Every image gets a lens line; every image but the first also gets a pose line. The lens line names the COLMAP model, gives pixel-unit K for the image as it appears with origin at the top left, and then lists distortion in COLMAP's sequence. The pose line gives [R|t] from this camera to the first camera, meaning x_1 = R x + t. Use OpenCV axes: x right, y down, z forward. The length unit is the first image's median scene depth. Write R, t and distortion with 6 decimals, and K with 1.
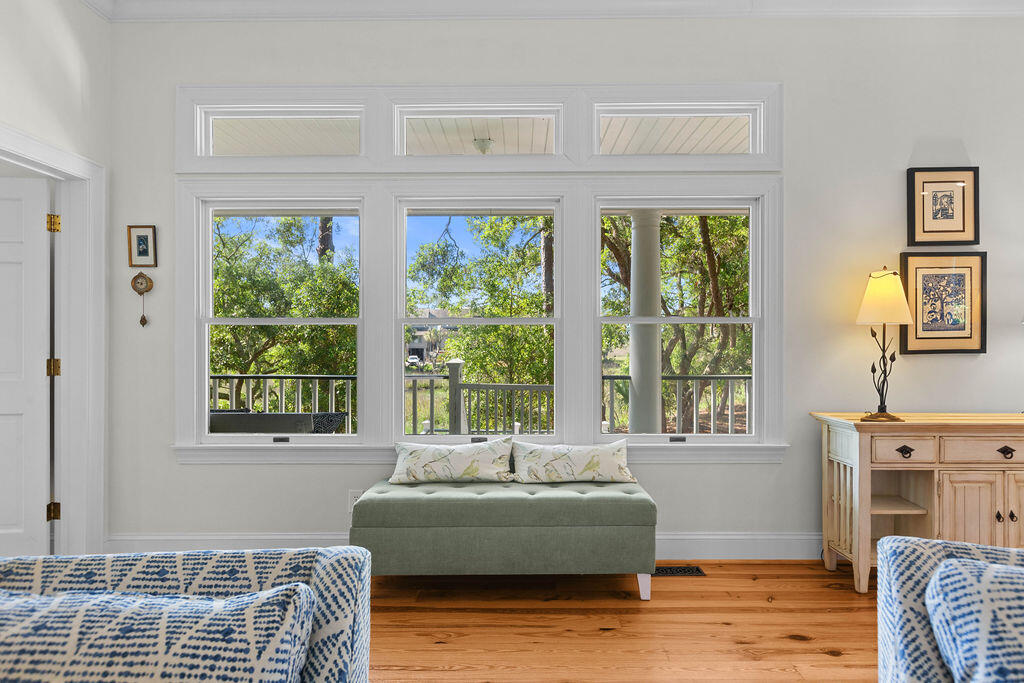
lens RADIAL K [[628.3, 0, 512.0], [0, 628.3, 341.5], [0, 0, 1]] dist [-0.005889, -0.001594]
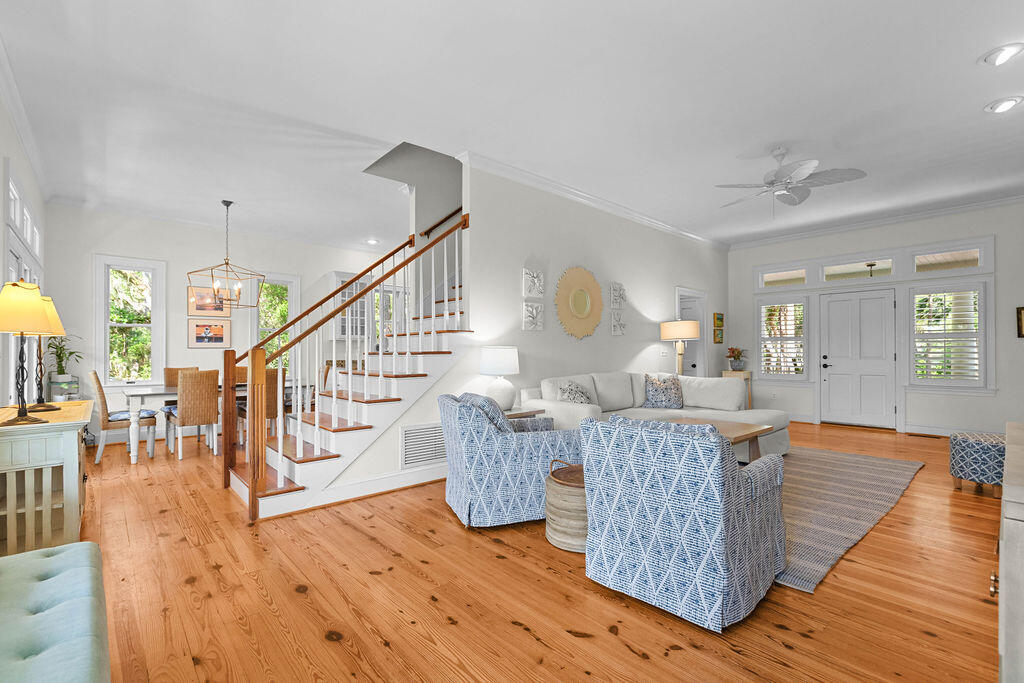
lens RADIAL K [[454.2, 0, 519.2], [0, 454.2, 349.4], [0, 0, 1]] dist [-0.000200, -0.000179]
pose [[-0.679478, 0.006659, 0.733666, -0.506791], [0.004604, 0.999978, -0.004813, 0.007033], [-0.733681, 0.000108, -0.679494, 0.849204]]
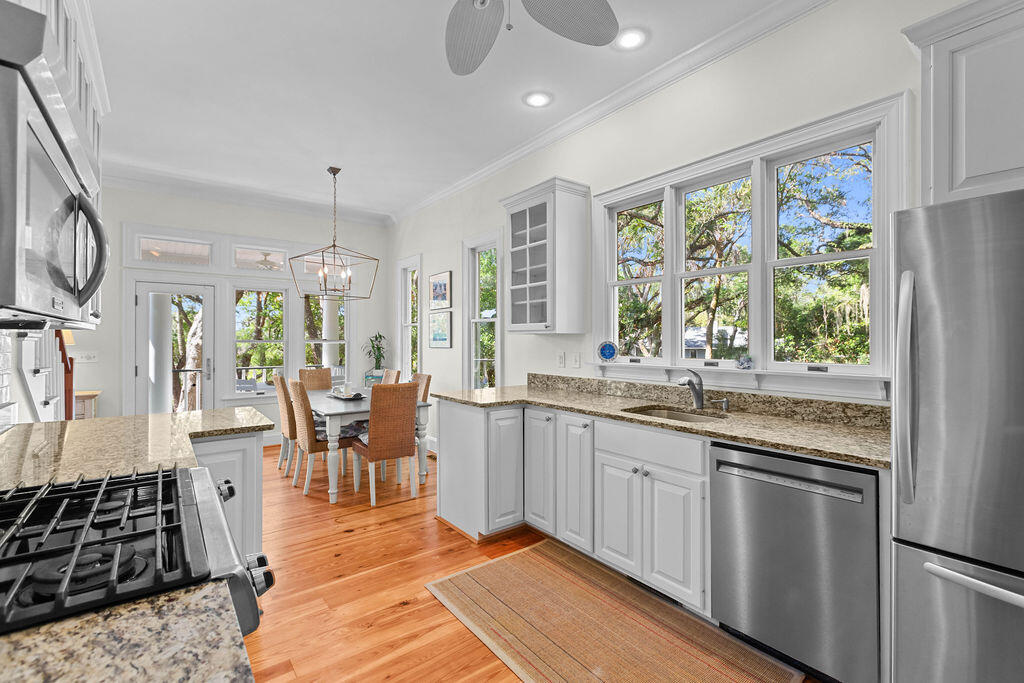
lens RADIAL K [[454.0, 0, 514.0], [0, 454.0, 336.5], [0, 0, 1]] dist [-0.001148, -0.000171]
pose [[0.787702, 0.004519, 0.616040, 1.047825], [0.001075, 0.999961, -0.008711, -0.039991], [-0.616056, 0.007524, 0.787667, -0.894577]]
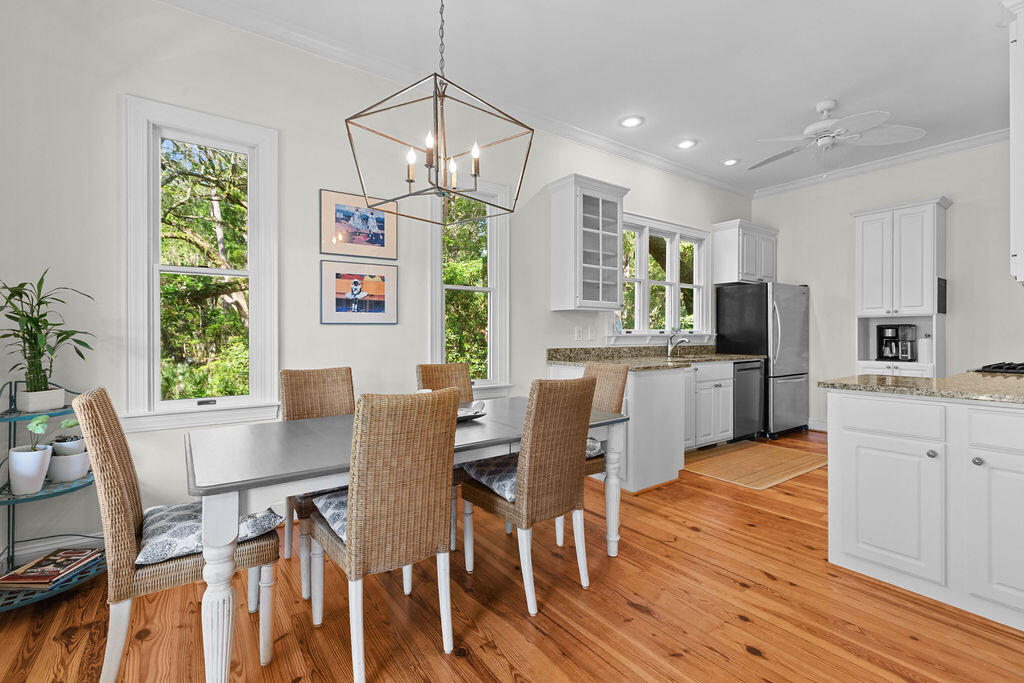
lens RADIAL K [[454.0, 0, 514.0], [0, 454.0, 336.5], [0, 0, 1]] dist [-0.001148, -0.000171]
pose [[-0.590645, -0.004386, 0.806919, 0.899693], [0.001425, 0.999978, 0.006479, 0.005076], [-0.806930, 0.004977, -0.590626, 0.790027]]
